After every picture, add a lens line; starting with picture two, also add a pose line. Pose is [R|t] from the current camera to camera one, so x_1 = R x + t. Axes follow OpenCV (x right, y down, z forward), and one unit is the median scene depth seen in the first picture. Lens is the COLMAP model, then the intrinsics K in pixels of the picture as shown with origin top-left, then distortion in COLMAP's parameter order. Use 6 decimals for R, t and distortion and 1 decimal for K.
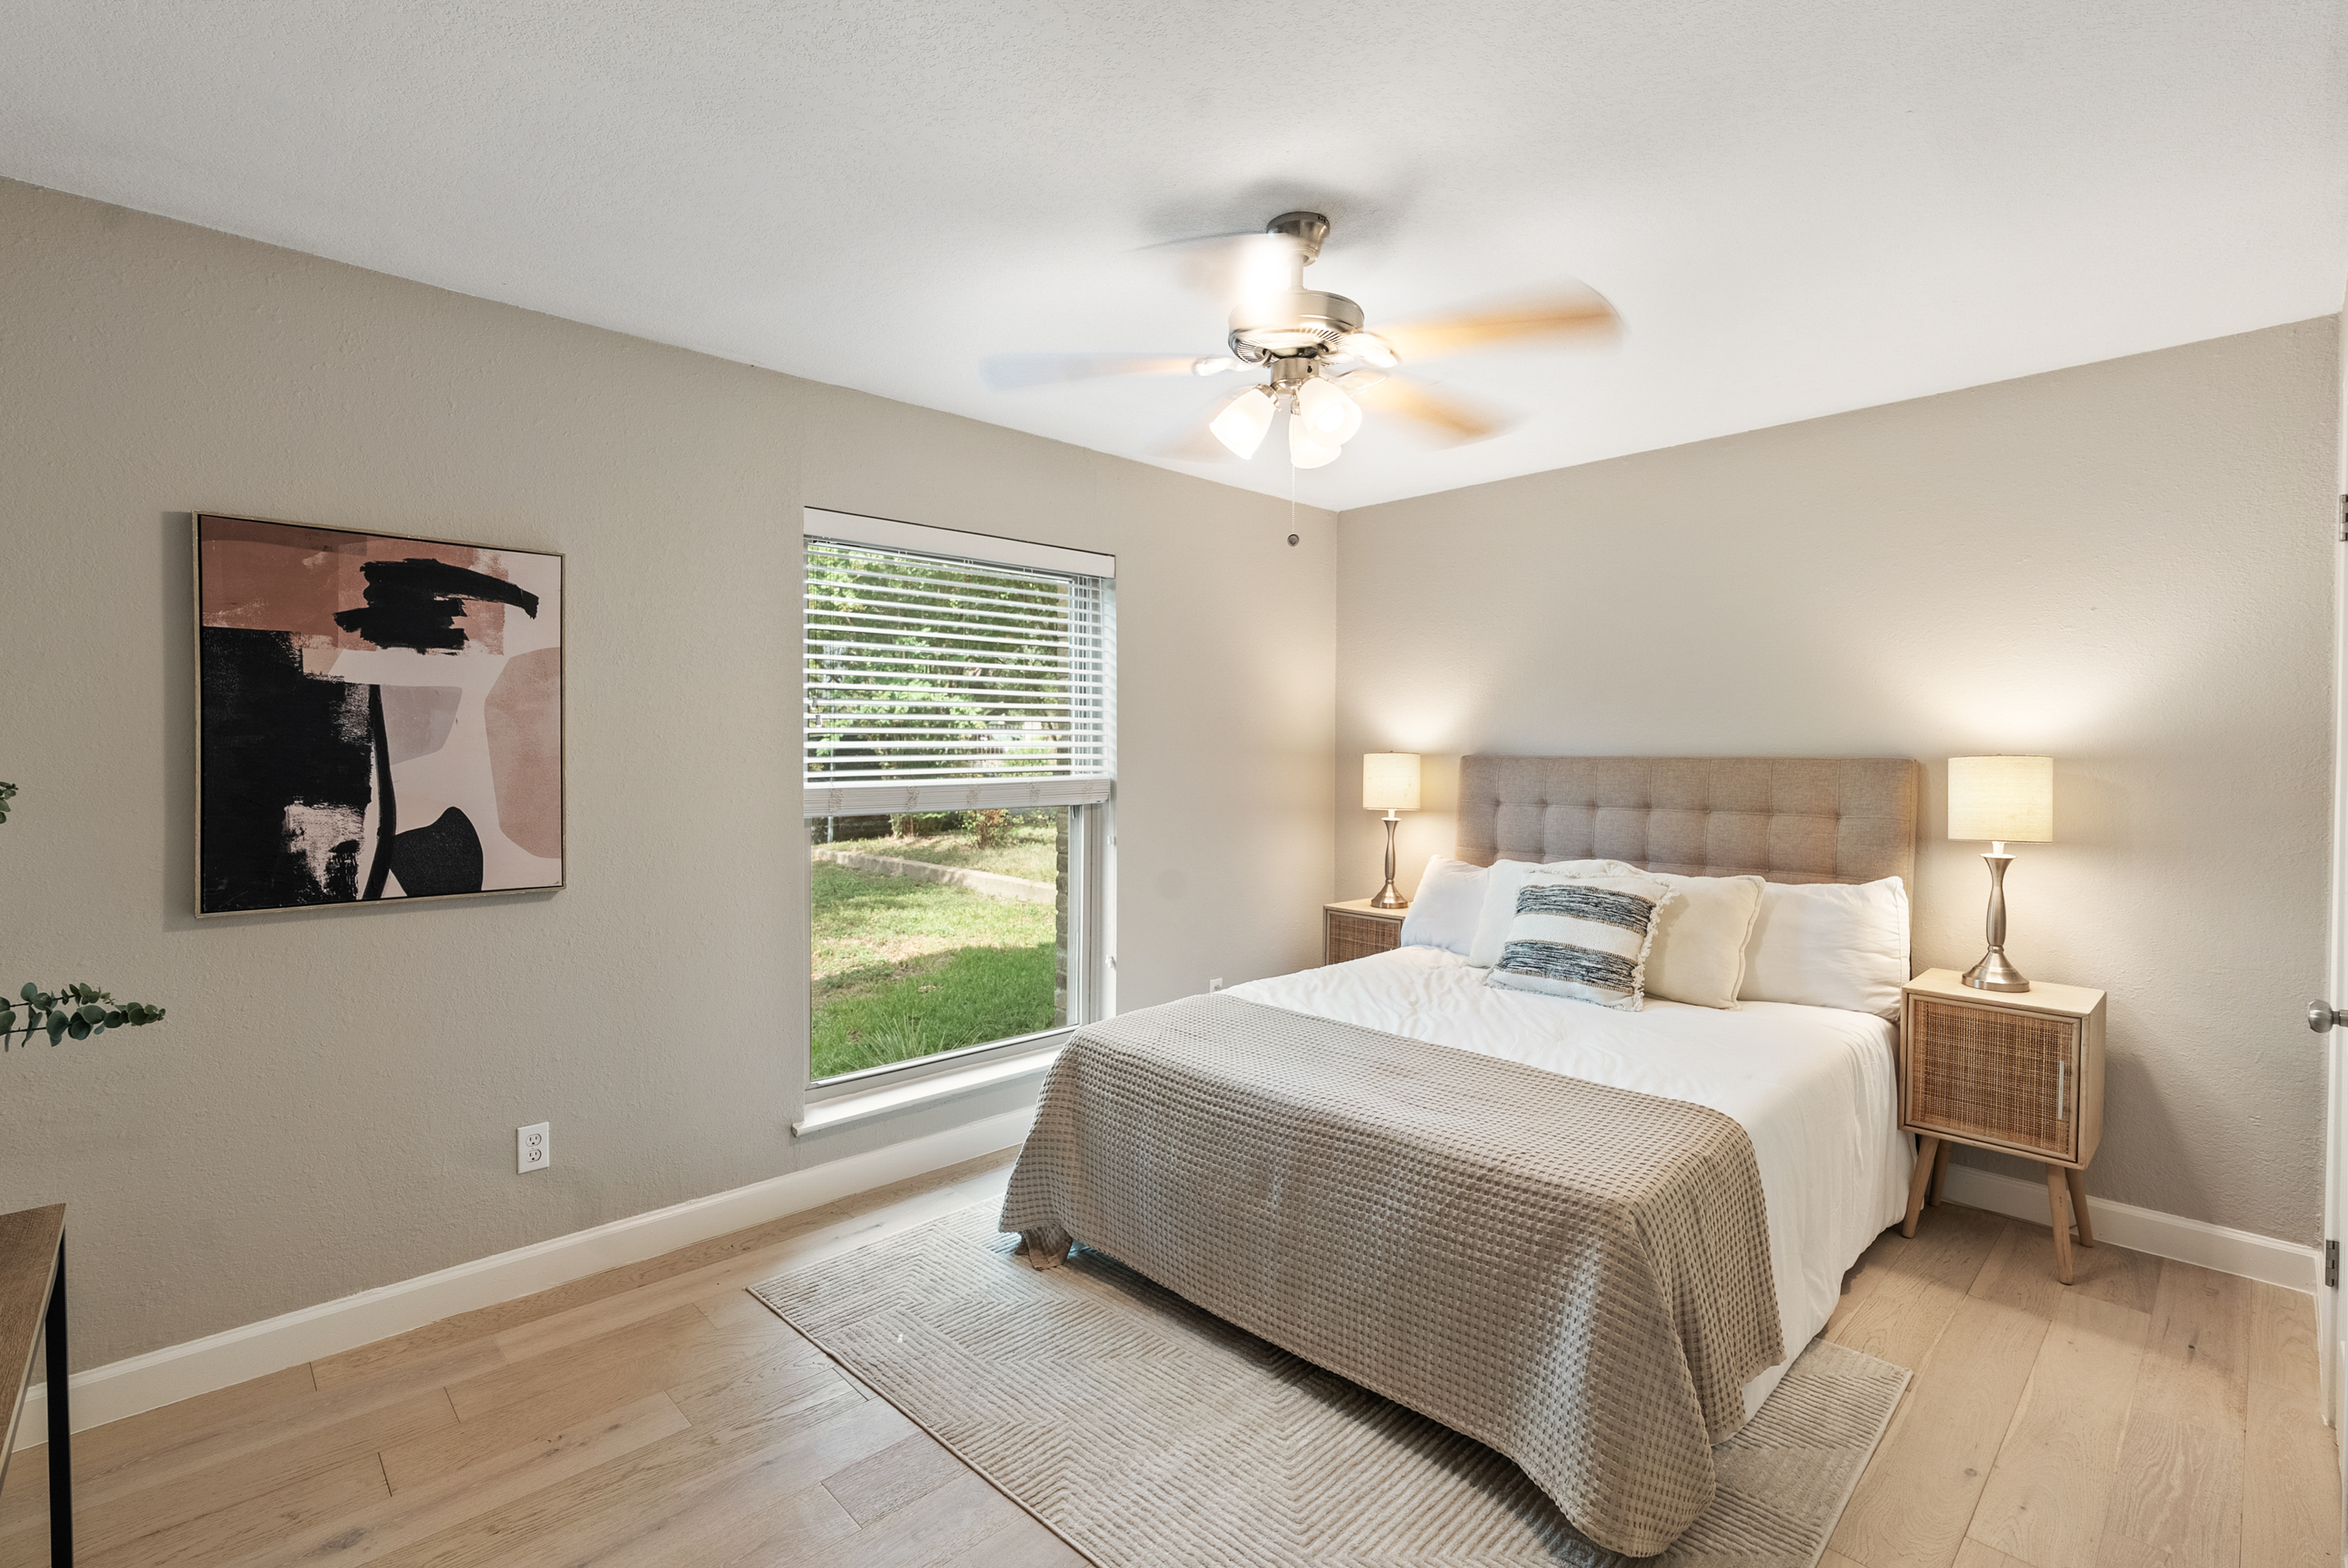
lens RADIAL K [[1077.1, 0, 1188.7], [0, 1077.1, 752.8], [0, 0, 1]] dist [-0.012802, 0.007480]
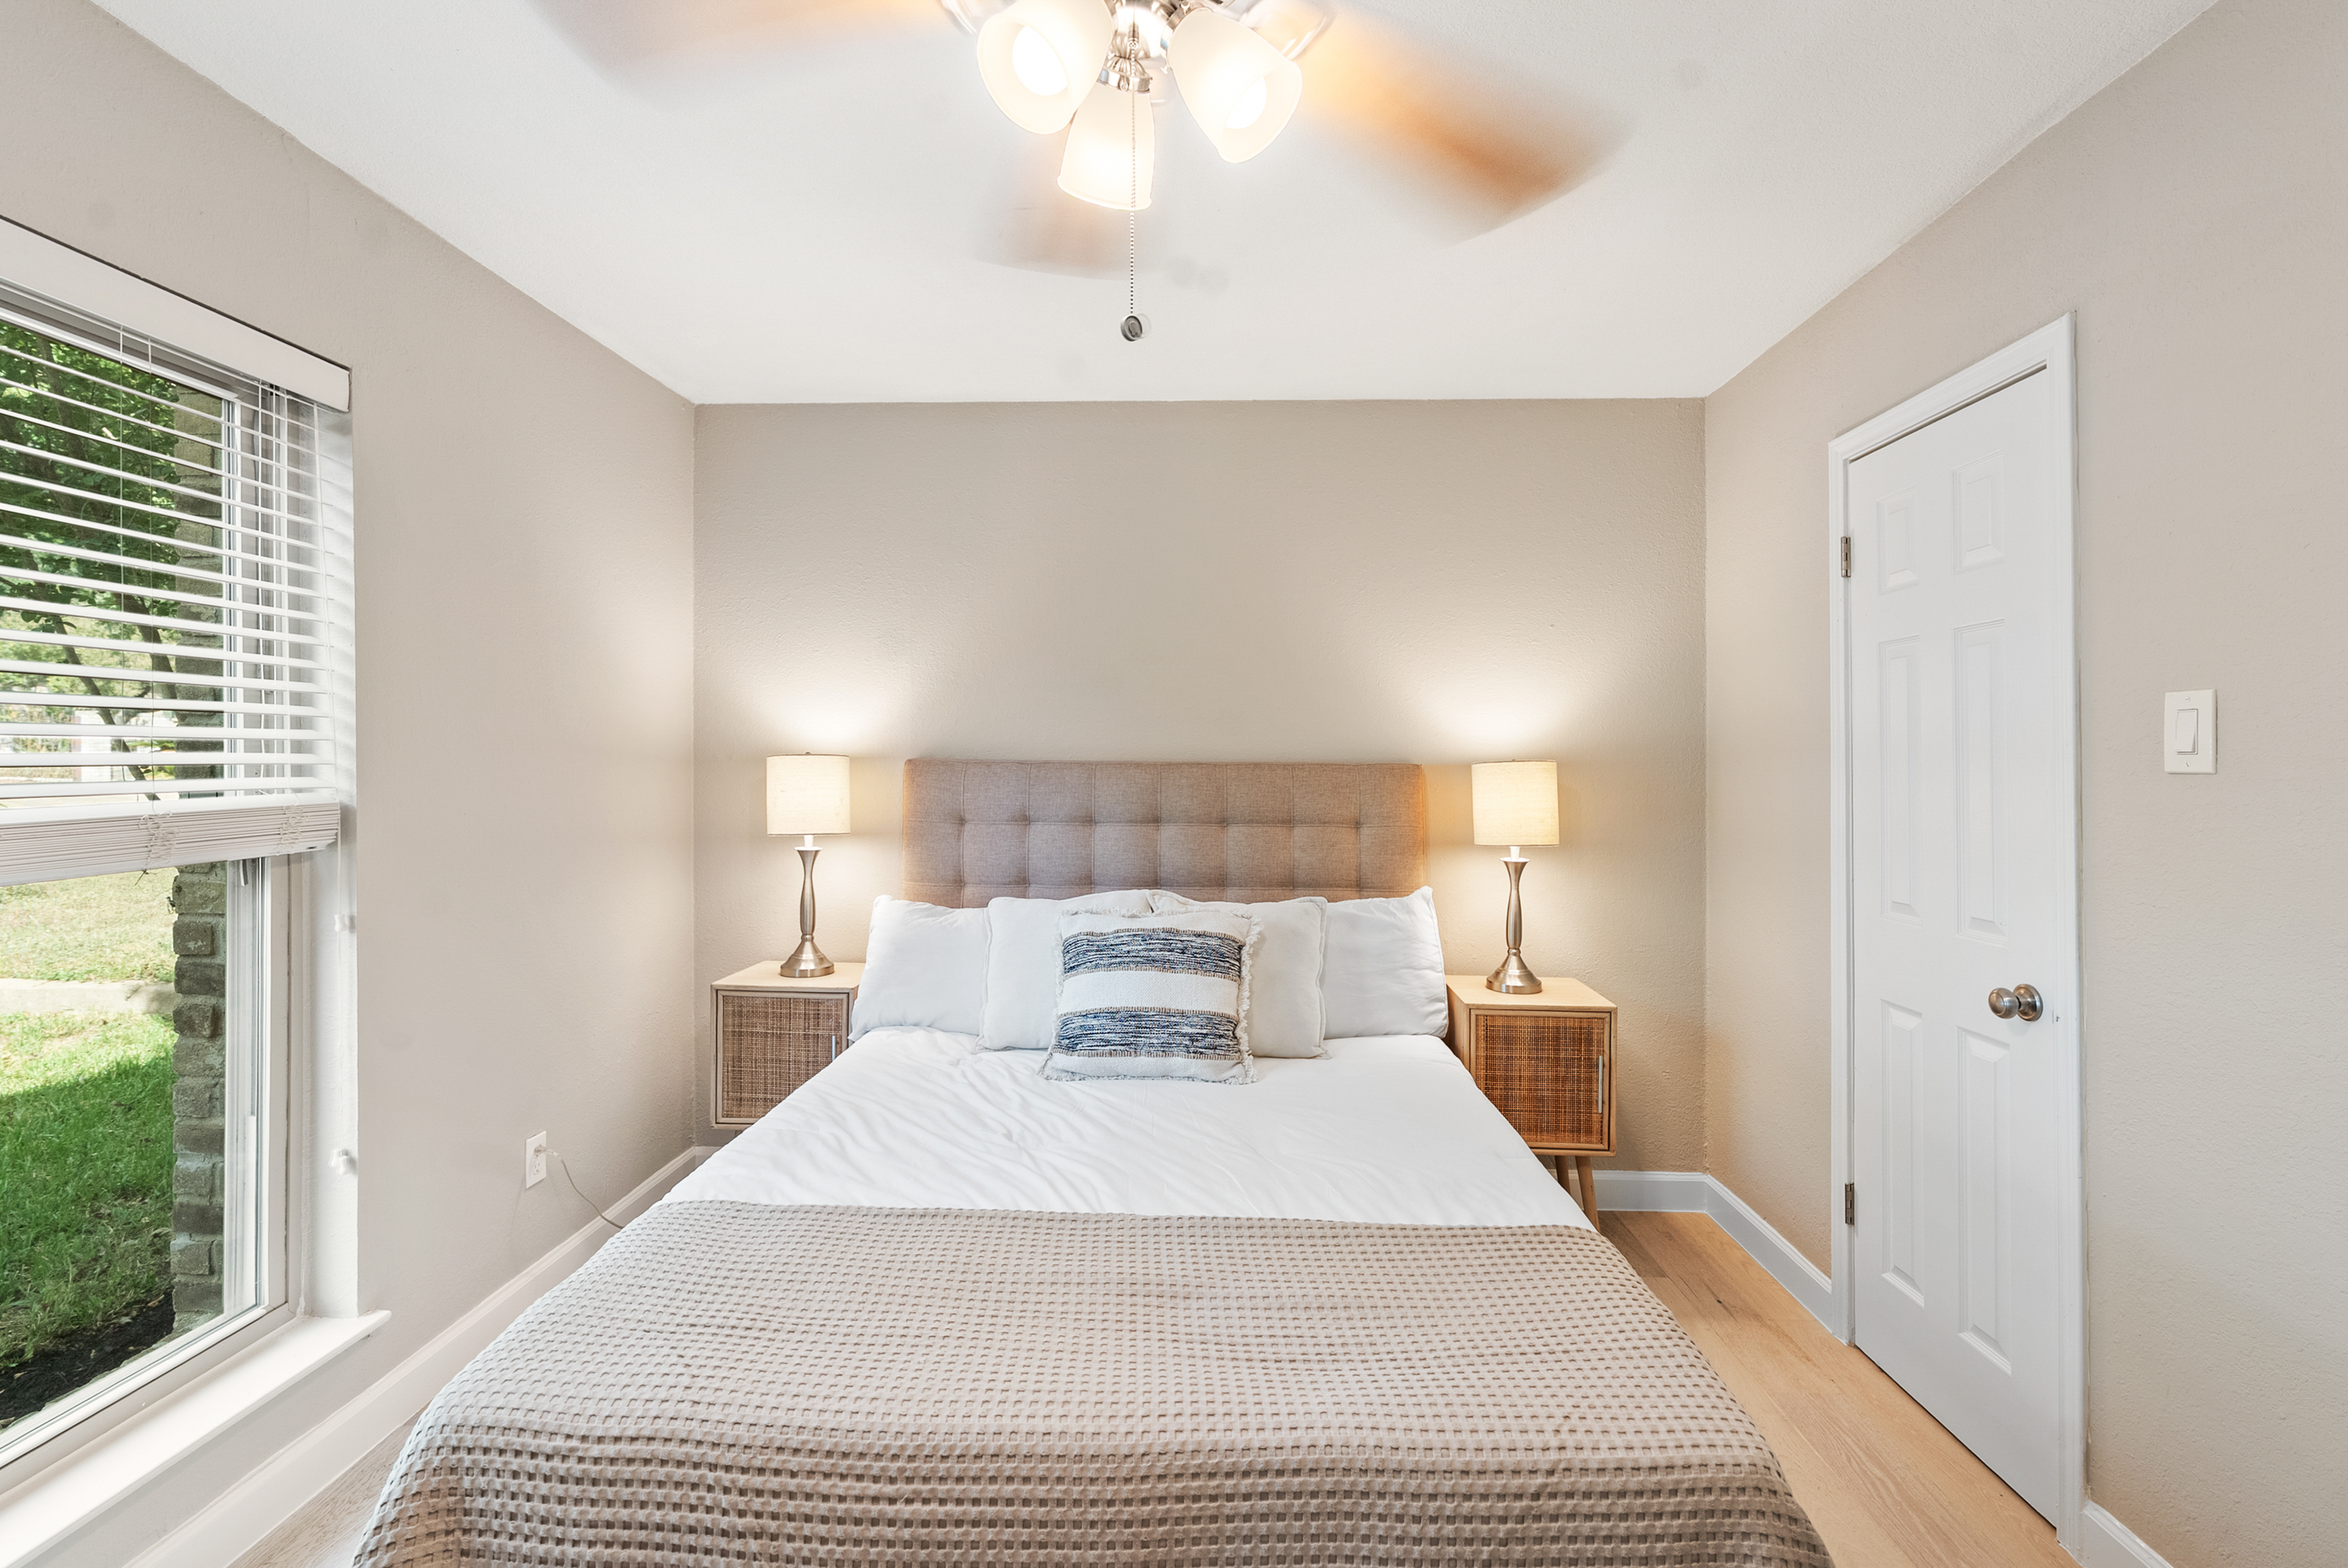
lens RADIAL K [[1077.1, 0, 1188.7], [0, 1077.1, 752.8], [0, 0, 1]] dist [-0.012802, 0.007480]
pose [[0.721158, 0.006902, 0.692736, -0.157218], [-0.006116, 0.999975, -0.003596, 0.000041], [-0.692744, -0.001644, 0.721182, 0.421634]]
